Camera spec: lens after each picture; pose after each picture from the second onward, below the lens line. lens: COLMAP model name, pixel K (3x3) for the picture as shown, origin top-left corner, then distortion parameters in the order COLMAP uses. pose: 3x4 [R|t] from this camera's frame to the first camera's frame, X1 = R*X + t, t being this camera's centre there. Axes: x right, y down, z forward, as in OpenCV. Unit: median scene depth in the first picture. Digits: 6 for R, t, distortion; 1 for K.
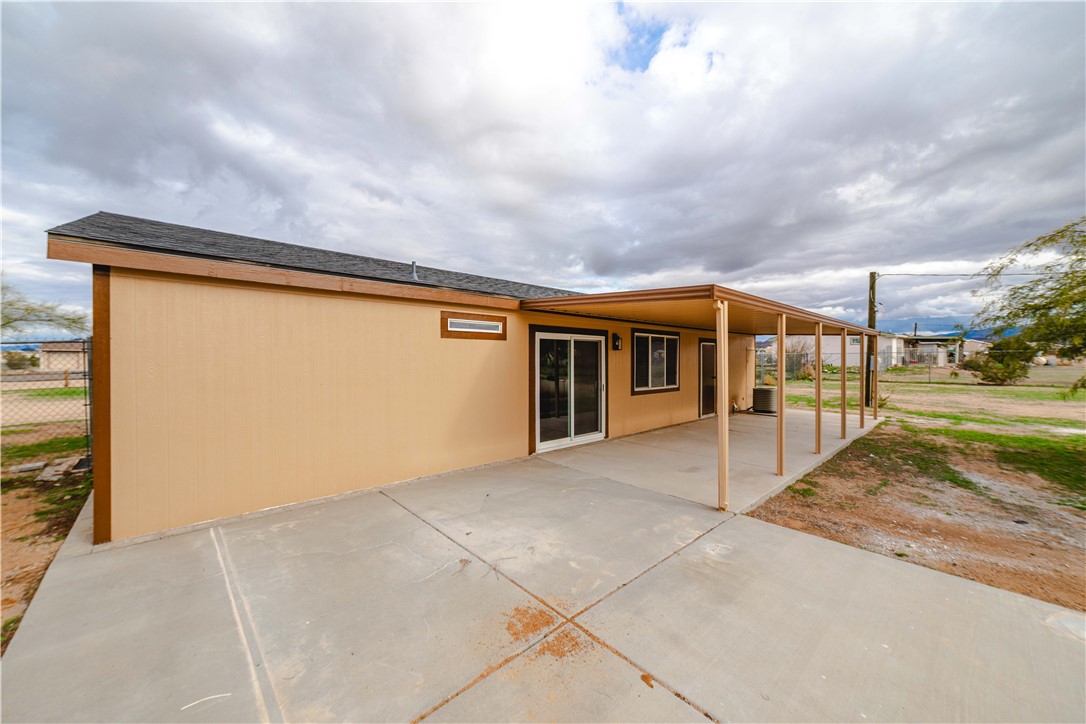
lens RADIAL K [[407.3, 0, 543.0], [0, 407.3, 360.7], [0, 0, 1]] dist [-0.008276, 0.001973]
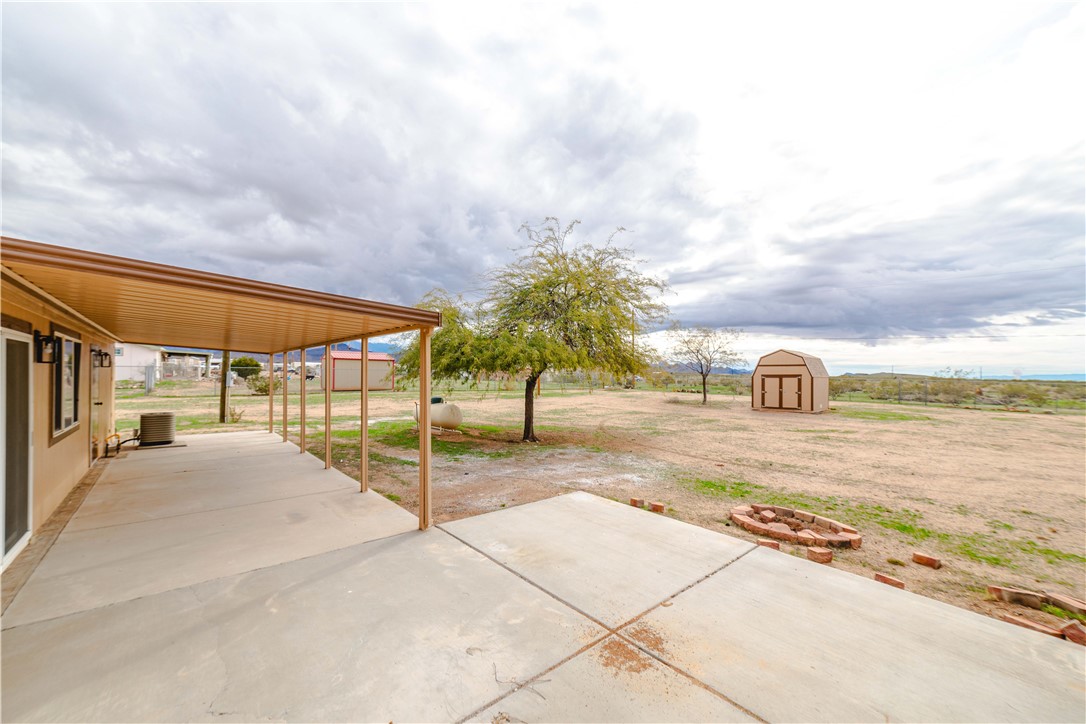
lens RADIAL K [[407.3, 0, 545.3], [0, 407.3, 368.6], [0, 0, 1]] dist [-0.008276, 0.001973]
pose [[0.028266, 0.015297, 0.999483, -0.401260], [-0.002840, 0.999880, -0.015222, -0.016201], [-0.999596, -0.002408, 0.028306, 0.450204]]
